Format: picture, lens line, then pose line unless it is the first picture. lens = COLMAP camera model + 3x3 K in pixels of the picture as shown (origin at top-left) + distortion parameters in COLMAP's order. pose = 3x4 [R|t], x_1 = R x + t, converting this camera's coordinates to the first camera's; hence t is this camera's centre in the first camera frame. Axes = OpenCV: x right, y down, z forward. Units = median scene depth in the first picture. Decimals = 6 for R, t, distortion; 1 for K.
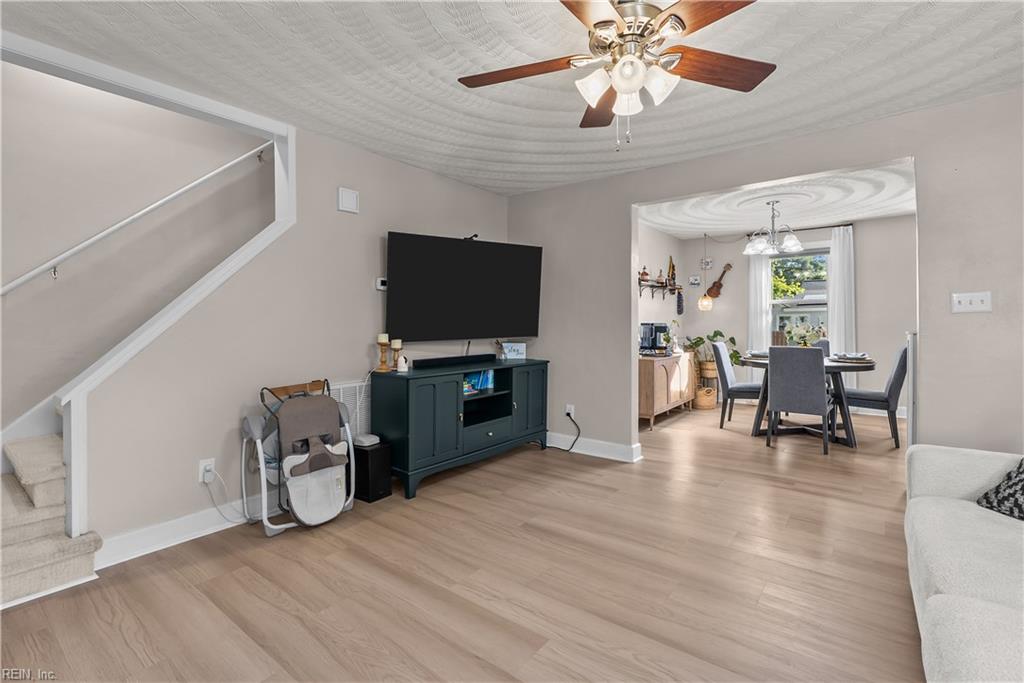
lens RADIAL K [[466.5, 0, 510.7], [0, 466.5, 333.7], [0, 0, 1]] dist [-0.002404, -0.000456]
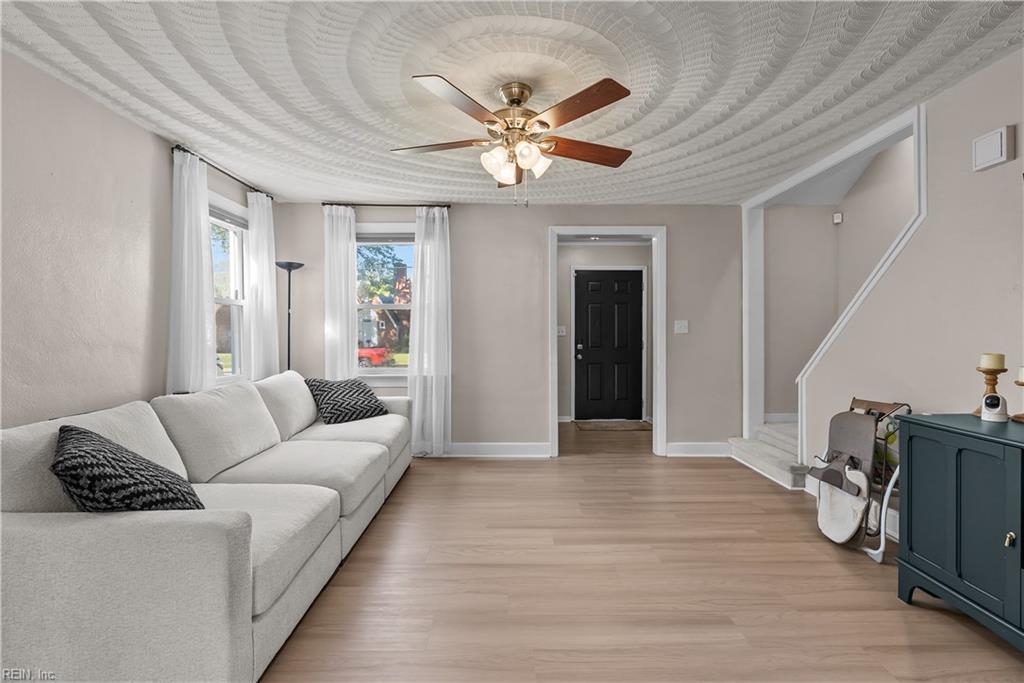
lens RADIAL K [[466.5, 0, 513.4], [0, 466.5, 337.0], [0, 0, 1]] dist [-0.002404, -0.000456]
pose [[-0.790887, 0.004995, -0.611942, 0.759222], [-0.004452, 0.999893, 0.013915, -0.031130], [0.611946, 0.013730, -0.790780, 1.432285]]
